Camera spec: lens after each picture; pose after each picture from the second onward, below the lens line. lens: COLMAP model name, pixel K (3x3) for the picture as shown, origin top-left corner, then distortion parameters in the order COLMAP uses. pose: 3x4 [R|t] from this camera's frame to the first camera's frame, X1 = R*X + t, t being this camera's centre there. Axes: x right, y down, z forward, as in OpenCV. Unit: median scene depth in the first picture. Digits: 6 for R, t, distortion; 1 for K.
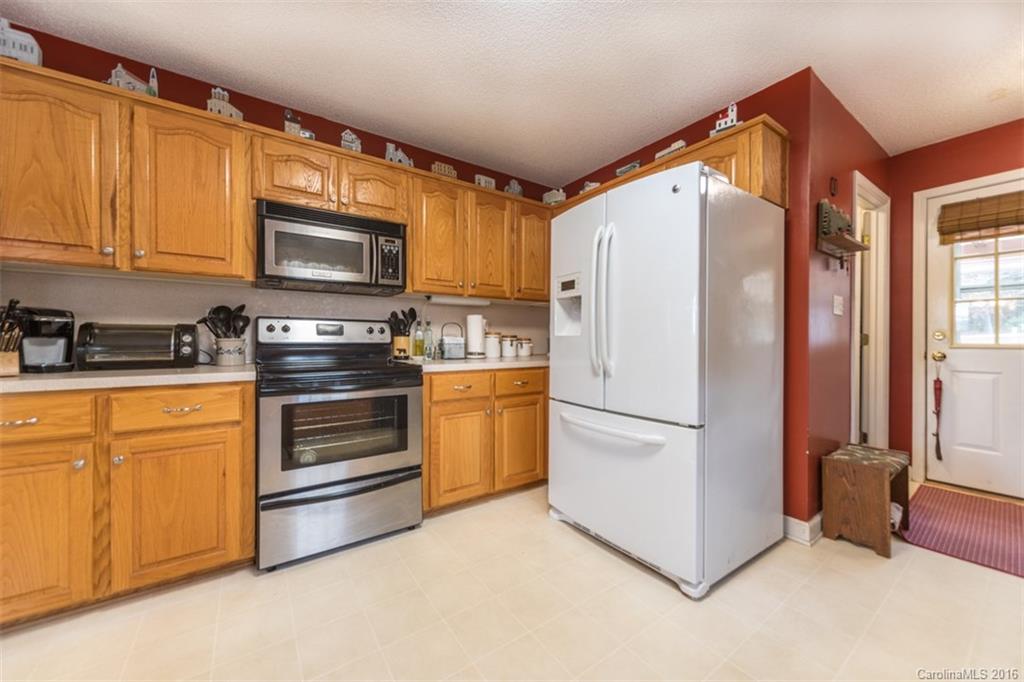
lens RADIAL K [[373.6, 0, 491.2], [0, 373.6, 339.8], [0, 0, 1]] dist [0.005035, -0.000086]
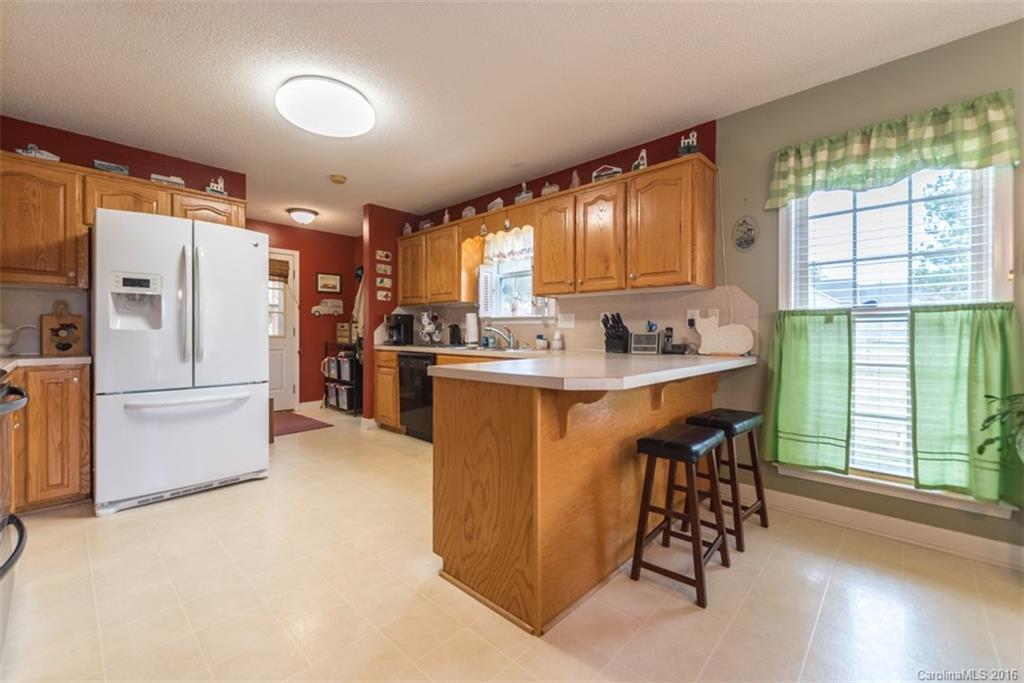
lens RADIAL K [[423.6, 0, 510.7], [0, 423.6, 334.6], [0, 0, 1]] dist [0.006167, -0.000398]
pose [[-0.202859, -0.006659, 0.979185, -1.166385], [0.000014, 0.999977, 0.006803, -0.004502], [-0.979208, 0.001394, -0.202855, 0.185175]]
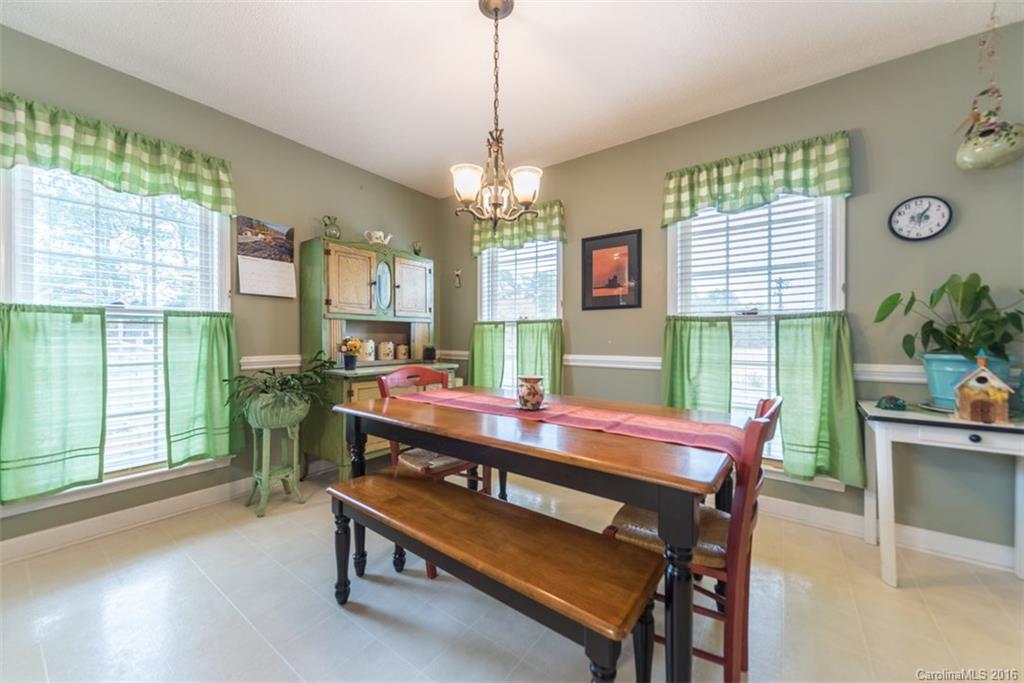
lens RADIAL K [[383.3, 0, 508.3], [0, 383.3, 338.9], [0, 0, 1]] dist [0.005172, -0.000251]
pose [[-0.946147, -0.005343, -0.323694, -0.889354], [-0.007329, 0.999961, 0.004915, 0.000553], [0.323655, 0.007023, -0.946149, 0.345804]]
